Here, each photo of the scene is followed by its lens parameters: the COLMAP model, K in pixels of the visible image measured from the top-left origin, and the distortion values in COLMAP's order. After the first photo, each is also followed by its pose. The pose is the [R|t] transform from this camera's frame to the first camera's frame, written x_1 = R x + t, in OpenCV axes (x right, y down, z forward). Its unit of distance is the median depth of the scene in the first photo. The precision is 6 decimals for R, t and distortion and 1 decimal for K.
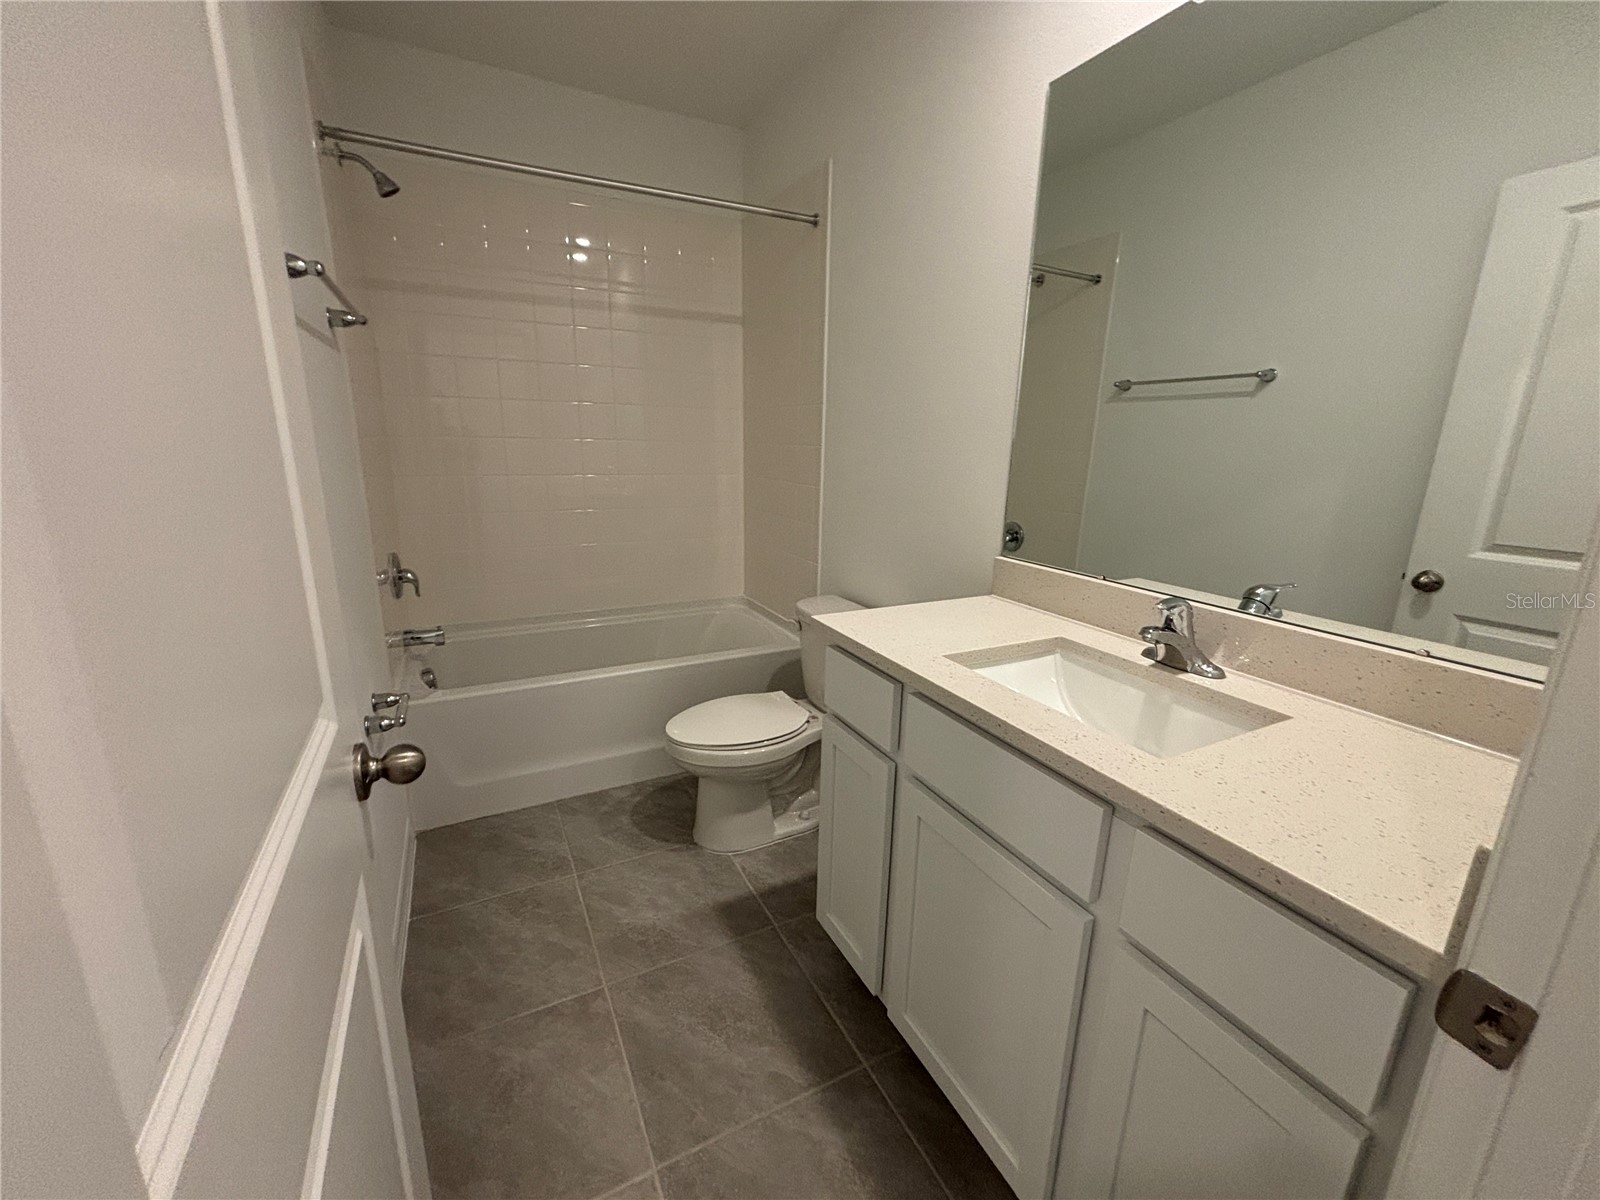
lens RADIAL K [[643.0, 0, 792.5], [0, 643.0, 585.6], [0, 0, 1]] dist [0.004289, -0.000700]
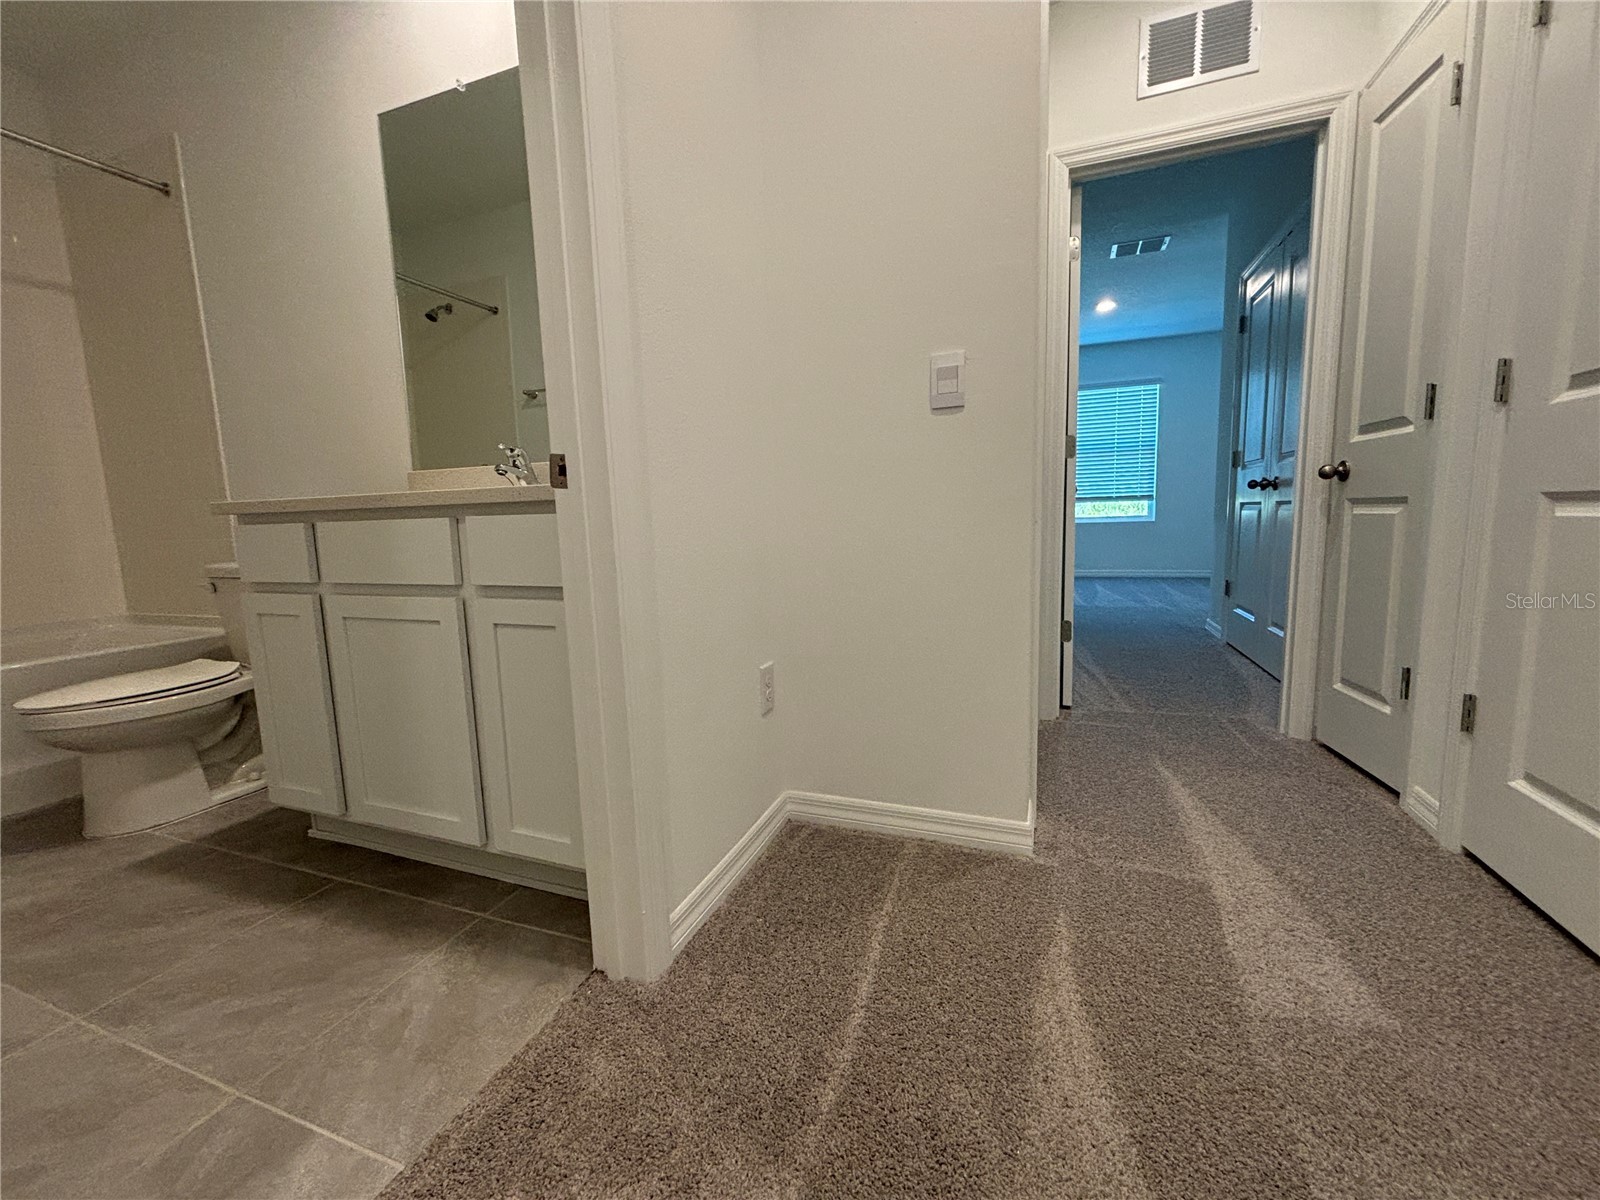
lens RADIAL K [[643.0, 0, 797.8], [0, 643.0, 594.9], [0, 0, 1]] dist [0.004289, -0.000700]
pose [[0.732038, -0.126158, 0.669481, 0.005192], [0.198345, 0.979601, -0.032282, 0.346887], [-0.651752, 0.156420, 0.742127, -0.340419]]
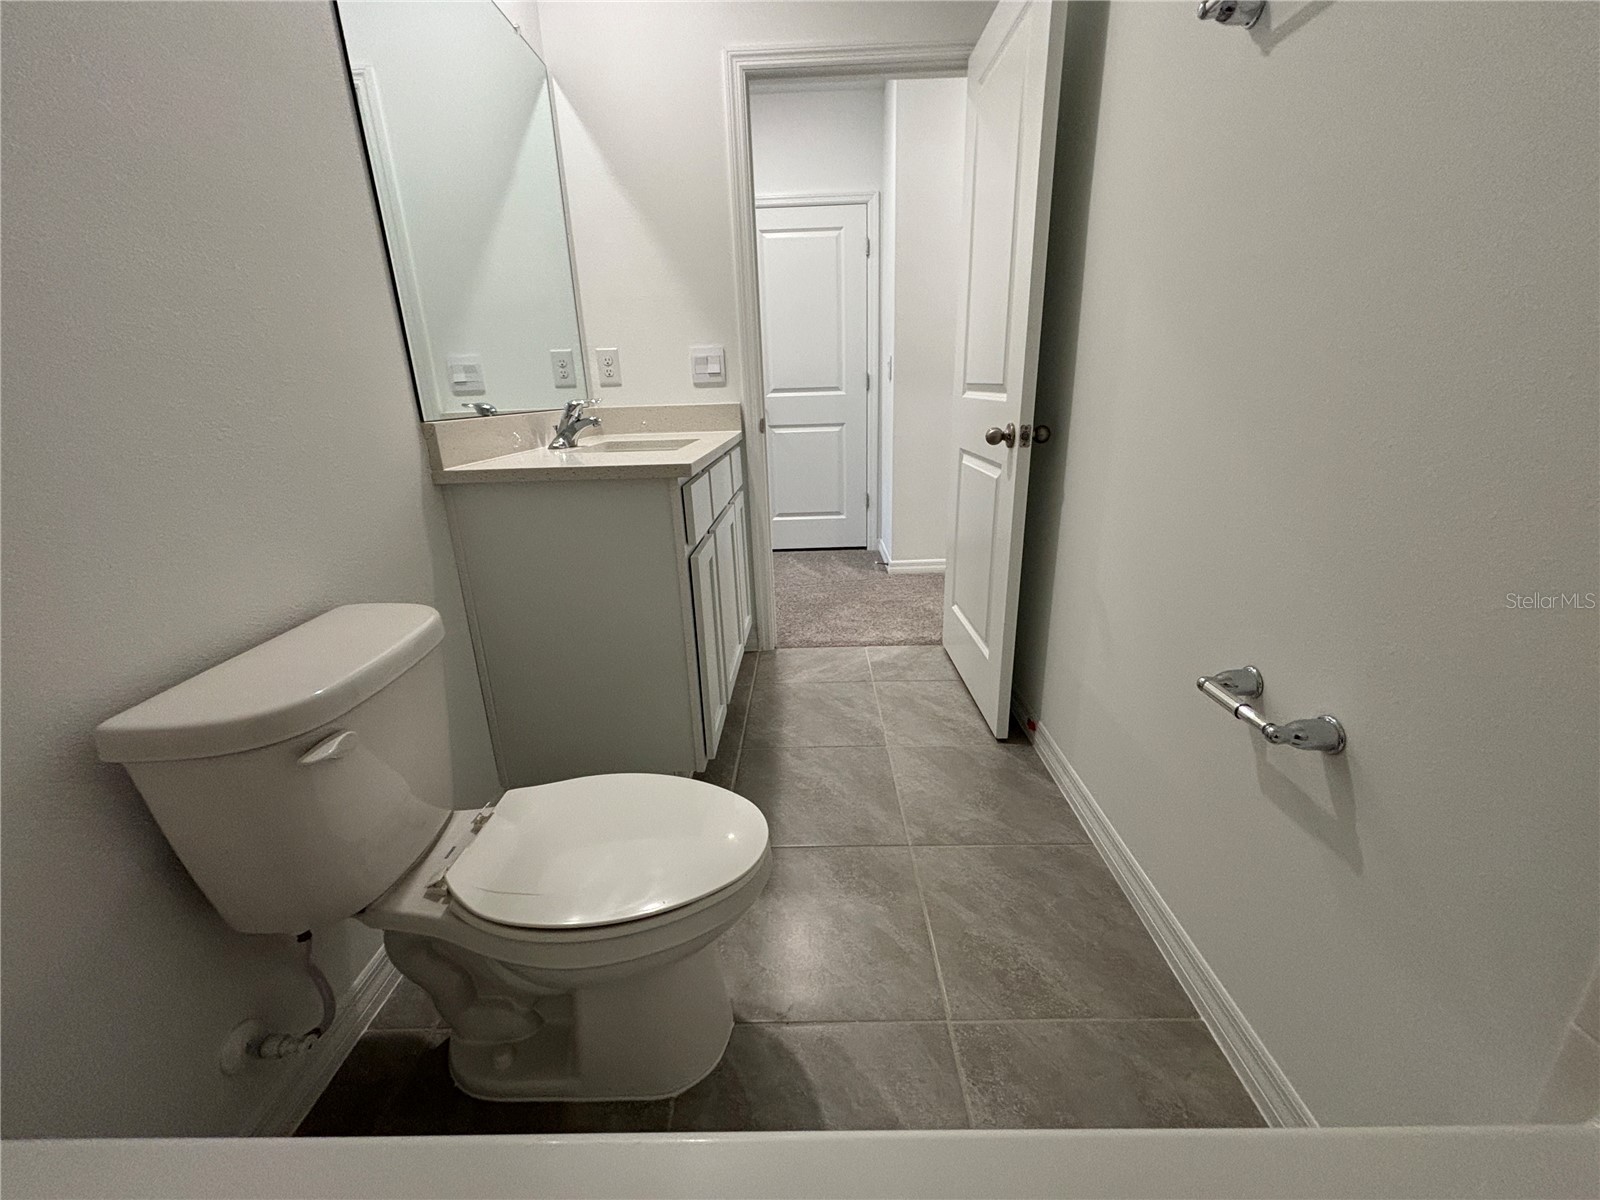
lens RADIAL K [[643.0, 0, 805.6], [0, 643.0, 600.3], [0, 0, 1]] dist [0.004289, -0.000700]
pose [[-0.888821, -0.131840, 0.438880, -0.472757], [0.123080, 0.853850, 0.505759, -0.195106], [-0.441417, 0.503546, -0.742693, 1.434588]]
